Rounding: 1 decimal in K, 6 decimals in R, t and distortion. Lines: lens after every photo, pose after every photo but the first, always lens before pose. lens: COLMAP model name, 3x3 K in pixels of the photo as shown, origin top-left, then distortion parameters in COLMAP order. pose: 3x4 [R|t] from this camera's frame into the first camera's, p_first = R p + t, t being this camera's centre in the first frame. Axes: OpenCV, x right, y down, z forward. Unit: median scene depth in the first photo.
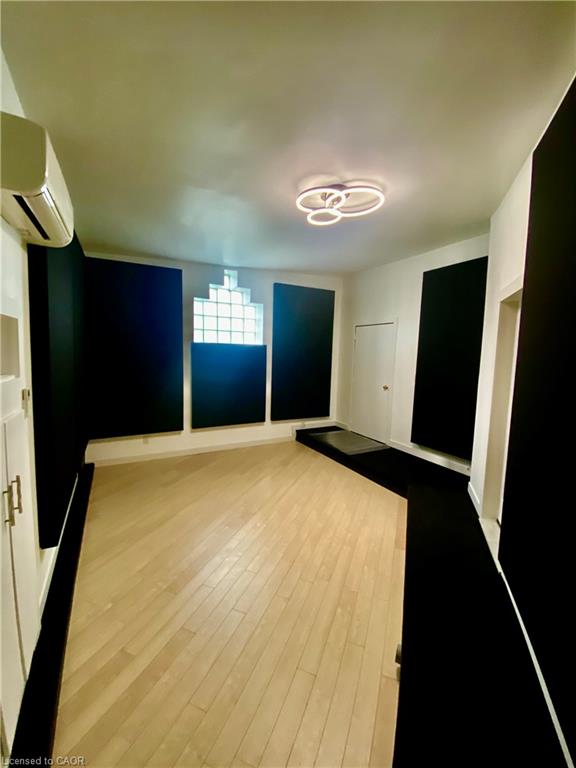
lens RADIAL K [[310.4, 0, 282.2], [0, 310.4, 382.9], [0, 0, 1]] dist [-0.000454, -0.012567]
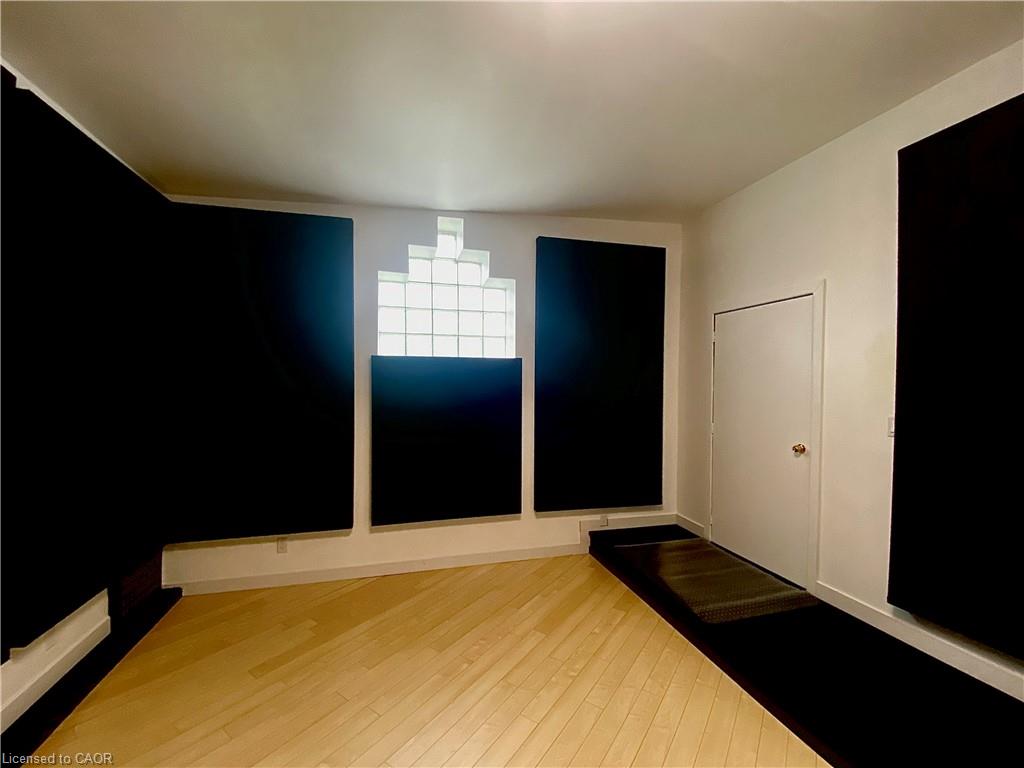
lens RADIAL K [[413.2, 0, 506.4], [0, 413.2, 387.8], [0, 0, 1]] dist [0.001305, -0.014393]
pose [[0.973149, -0.017340, -0.229523, 0.081468], [-0.004160, 0.995670, -0.092862, -0.013517], [0.230140, 0.091323, 0.968863, 0.374234]]
